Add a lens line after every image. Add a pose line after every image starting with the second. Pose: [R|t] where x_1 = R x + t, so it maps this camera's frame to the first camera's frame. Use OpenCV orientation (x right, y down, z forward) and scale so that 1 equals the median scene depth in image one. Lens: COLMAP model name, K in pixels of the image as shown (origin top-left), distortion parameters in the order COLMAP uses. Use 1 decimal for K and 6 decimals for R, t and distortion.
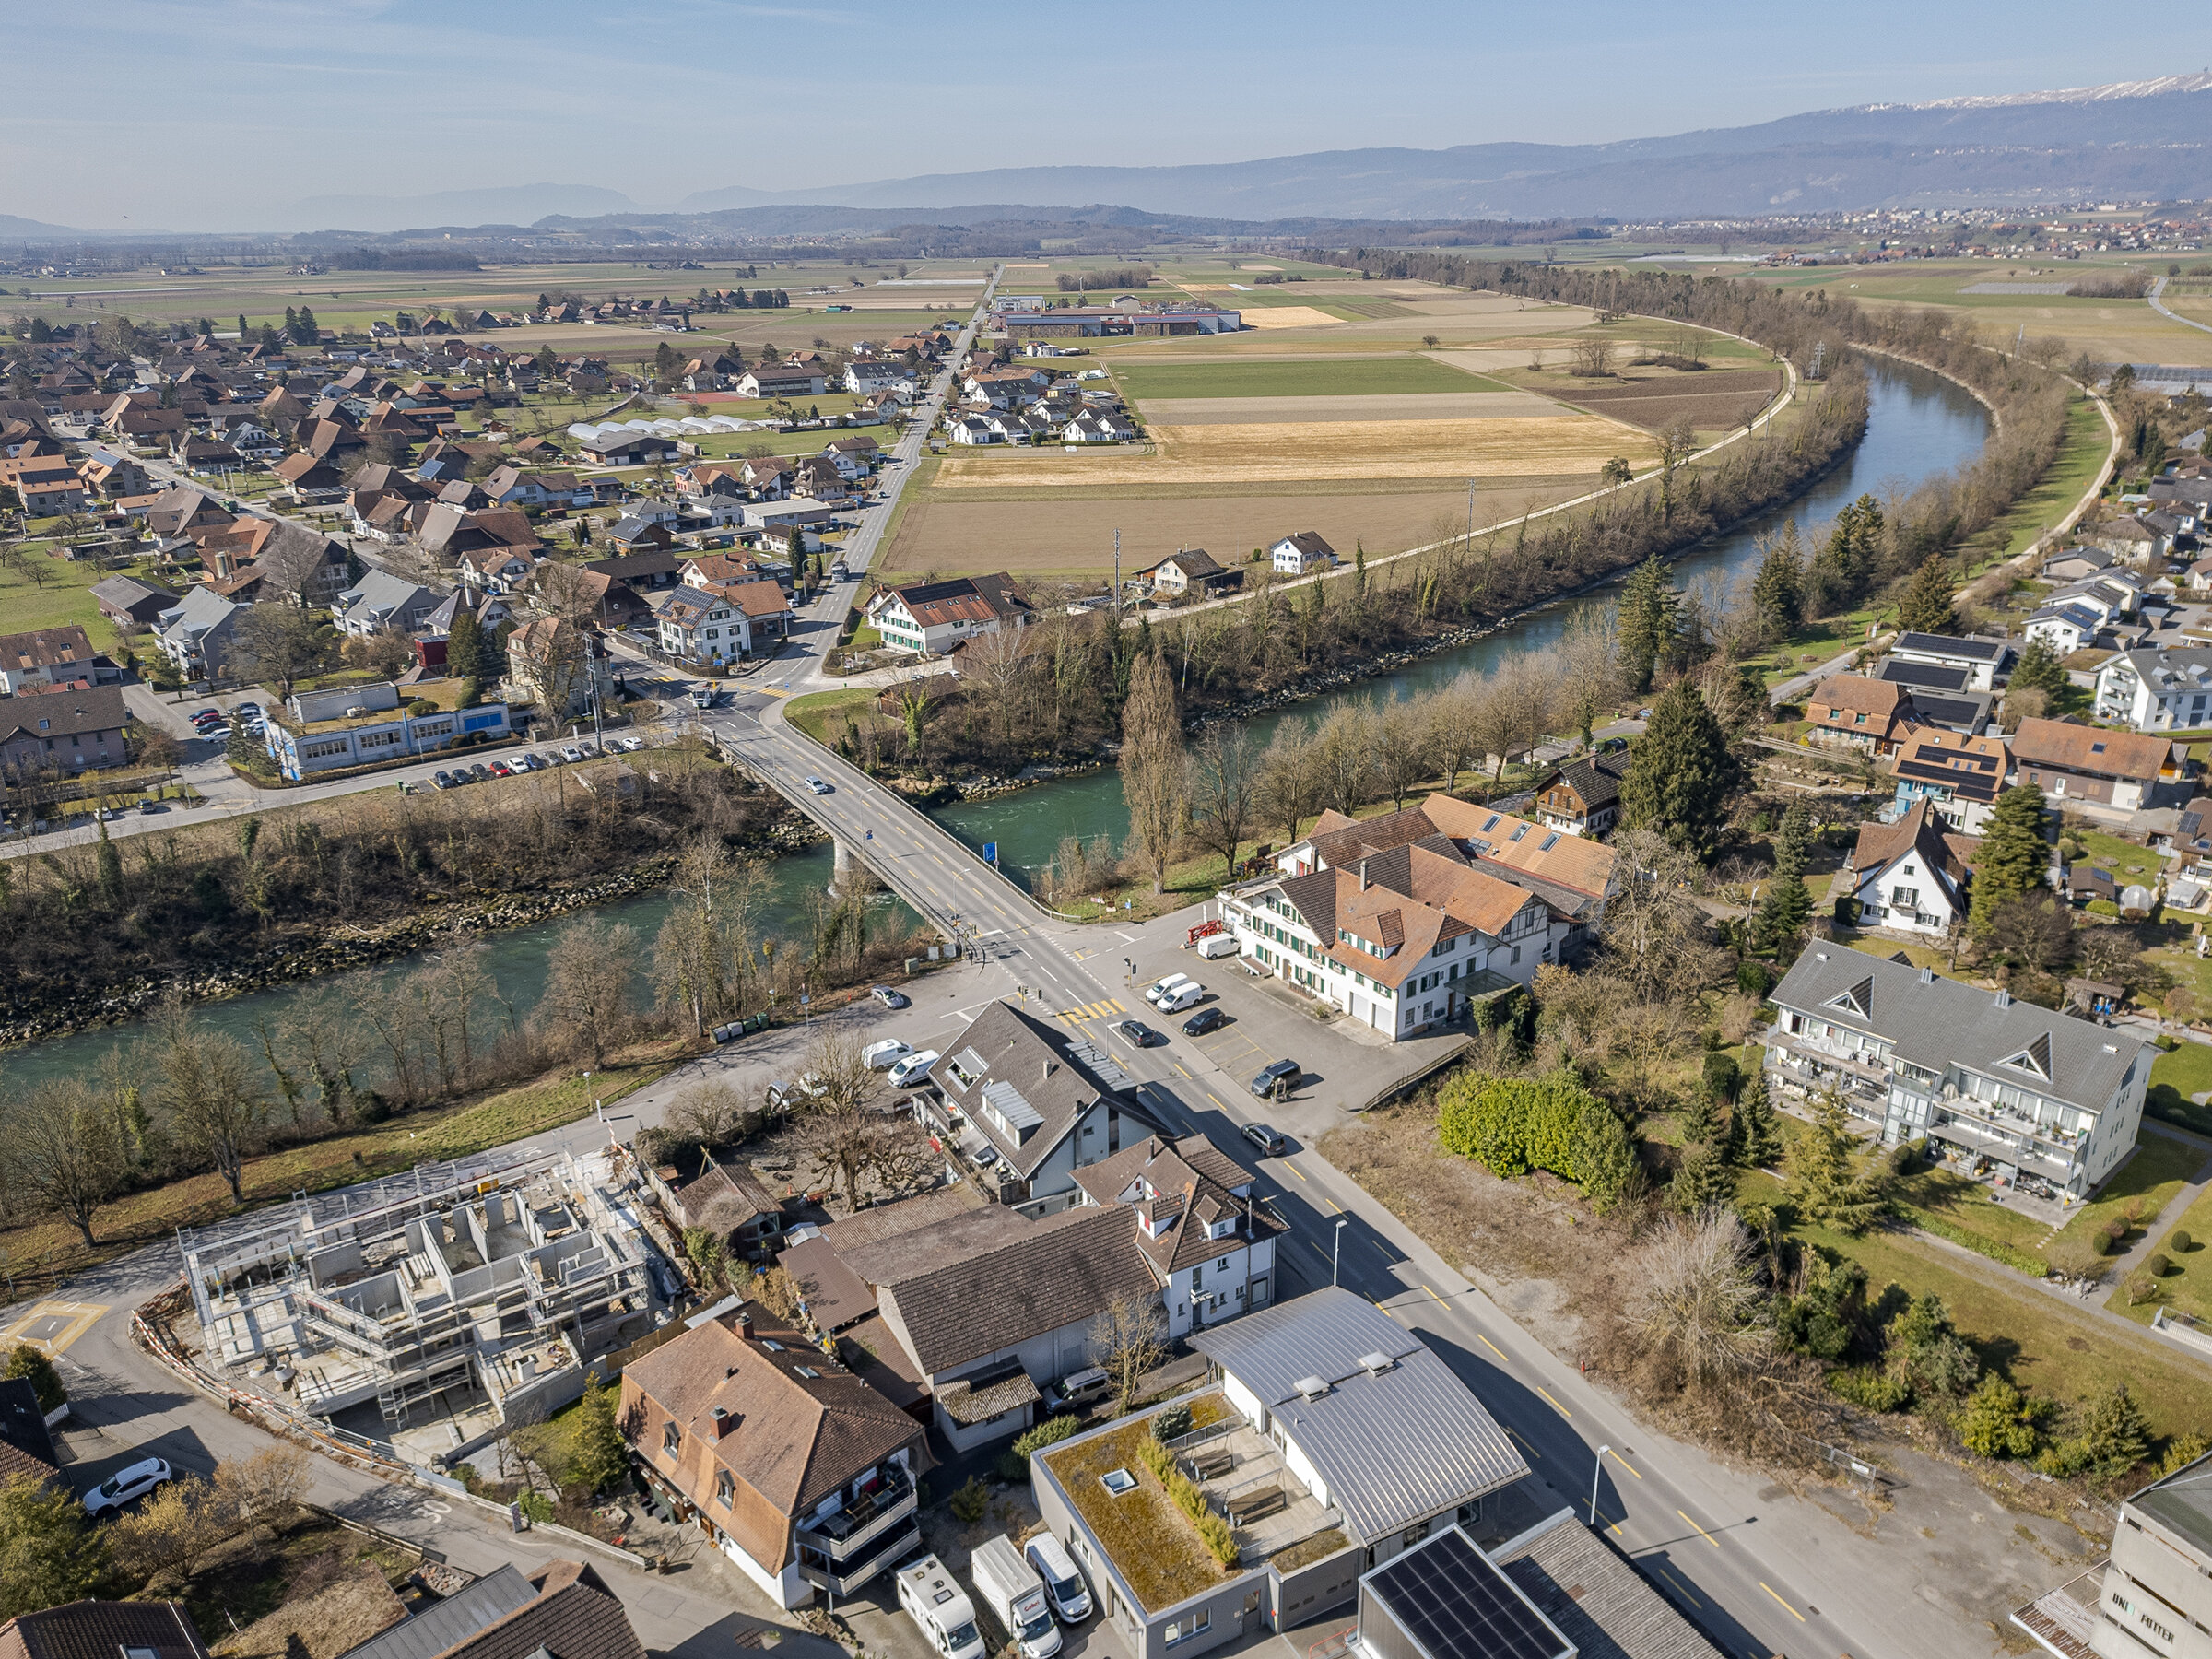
lens RADIAL K [[1592.4, 0, 1106.0], [0, 1592.4, 829.5], [0, 0, 1]] dist [0.103484, -0.108781]
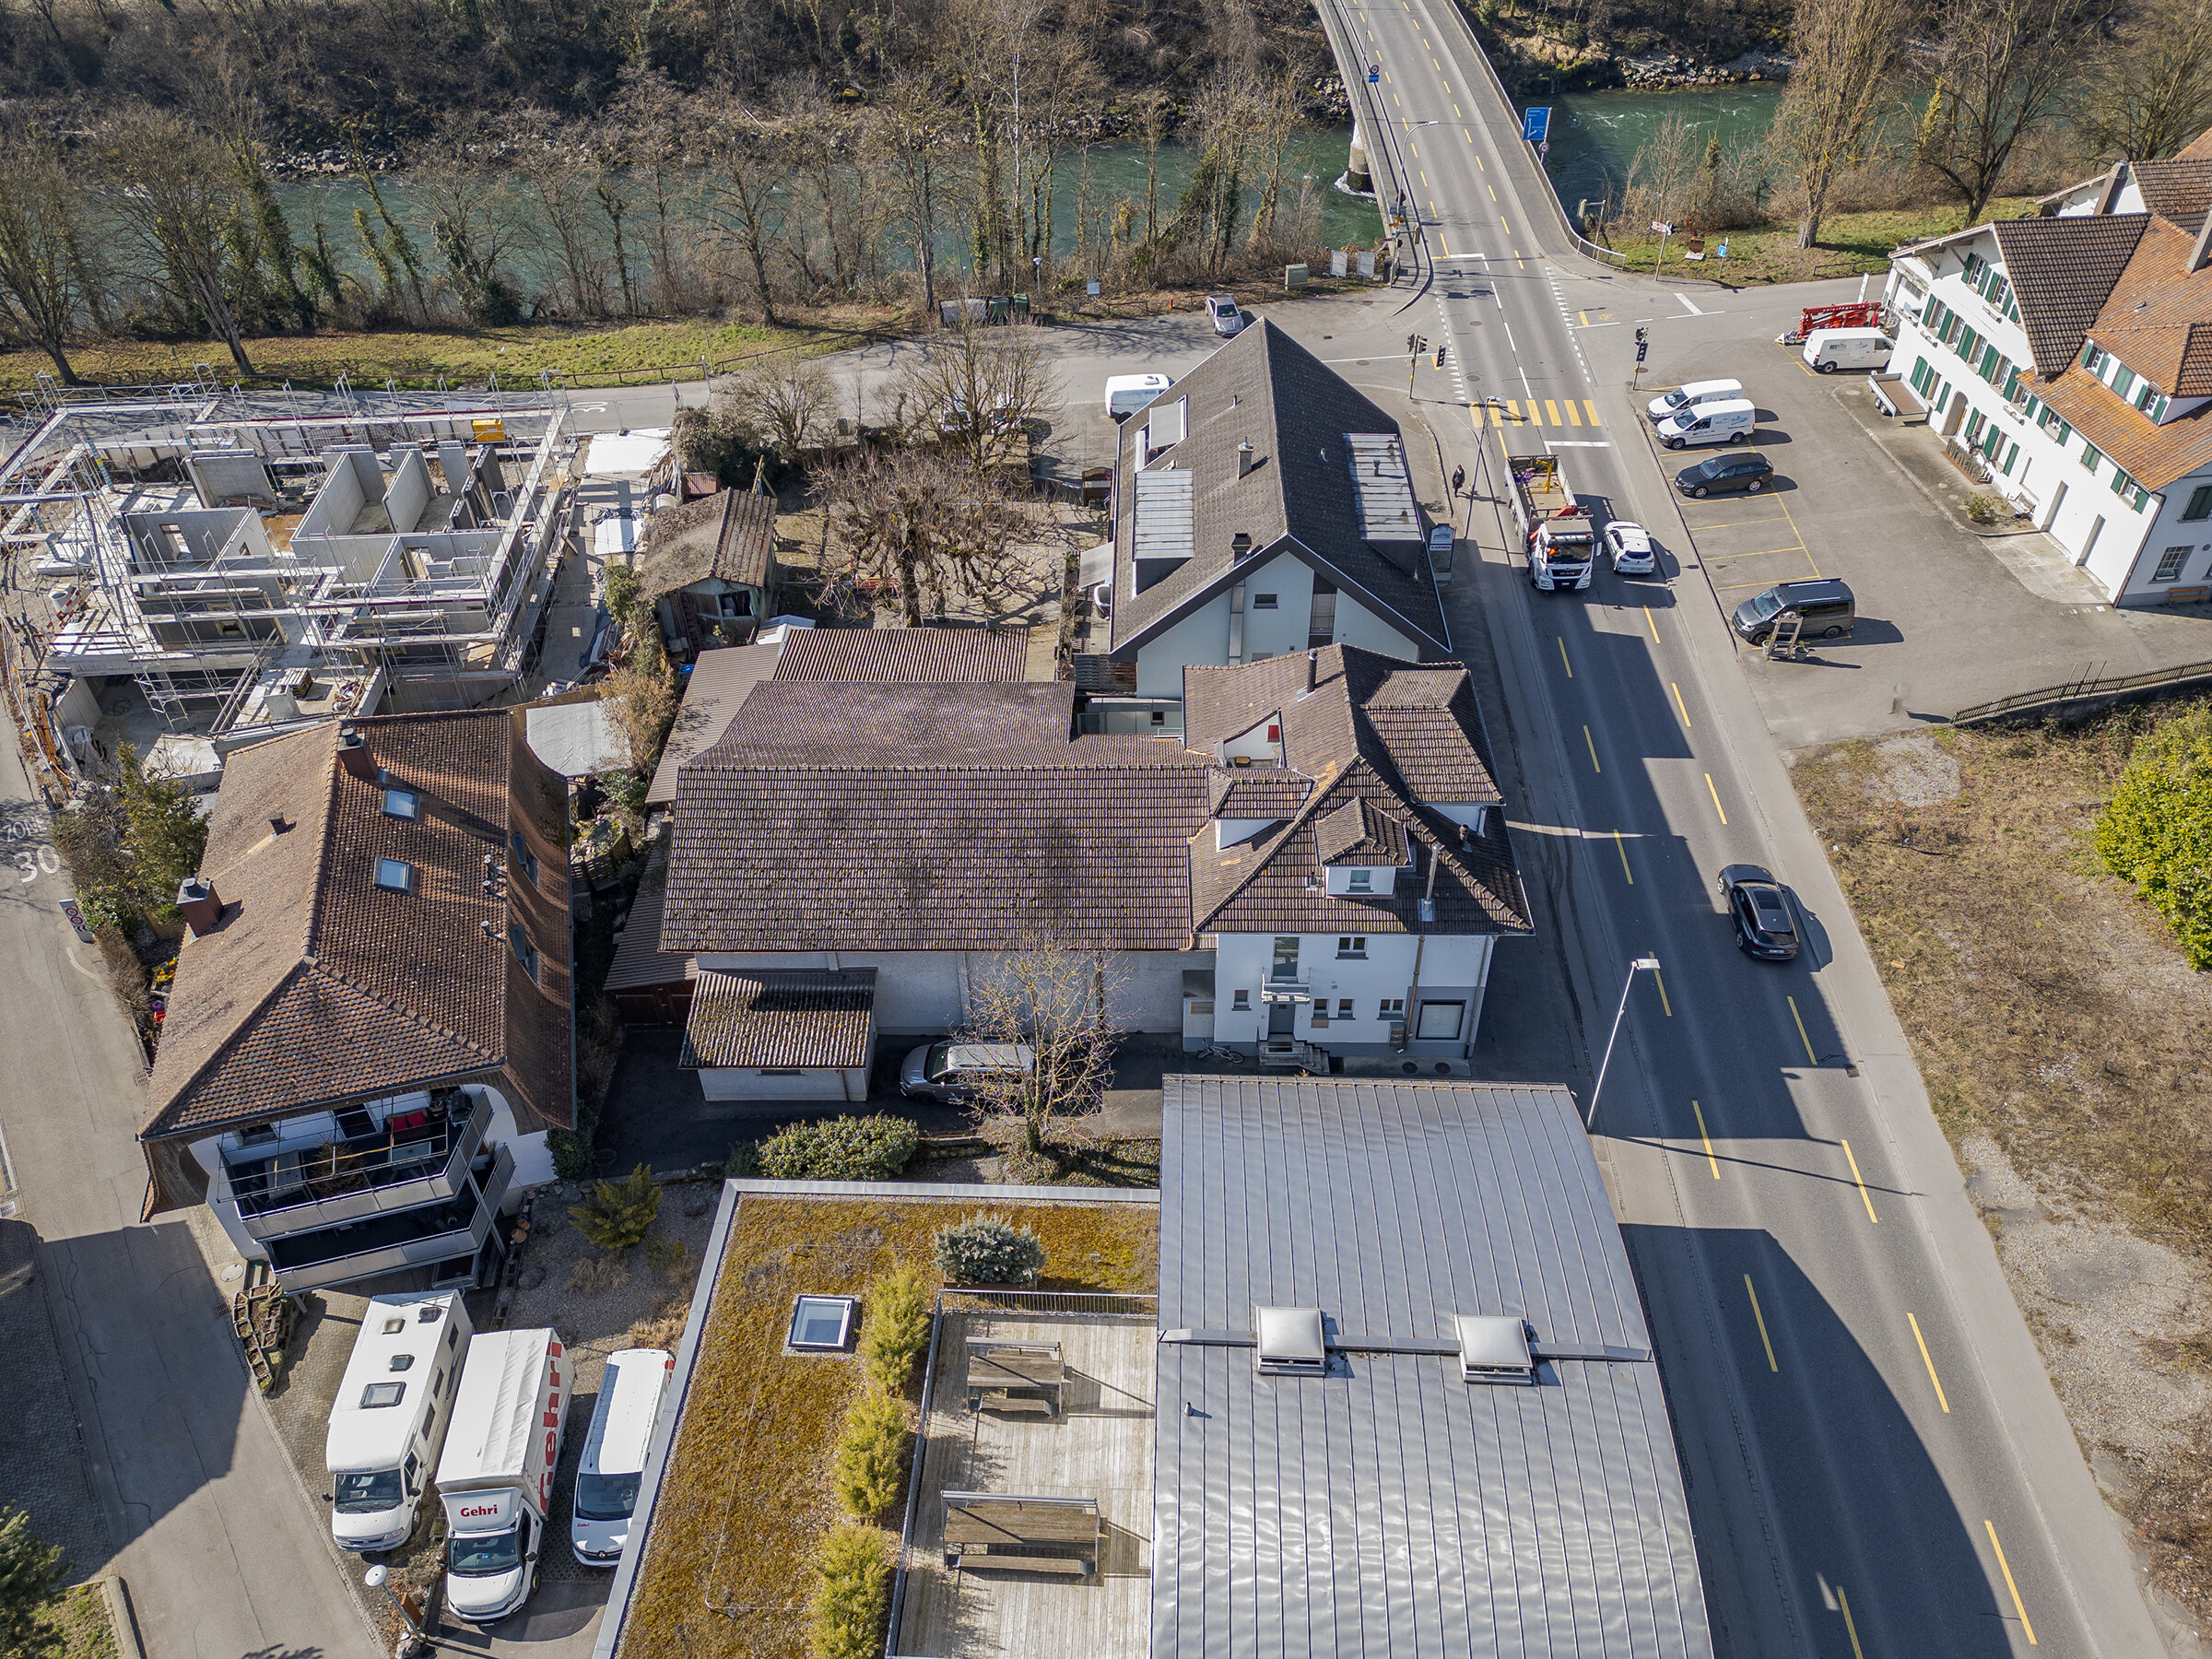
lens RADIAL K [[1592.4, 0, 1106.0], [0, 1592.4, 829.5], [0, 0, 1]] dist [0.103484, -0.108781]
pose [[0.864359, 0.324216, -0.384405, 0.129953], [-0.168966, 0.907217, 0.385237, 0.057785], [0.473639, -0.268032, 0.838943, 0.441803]]
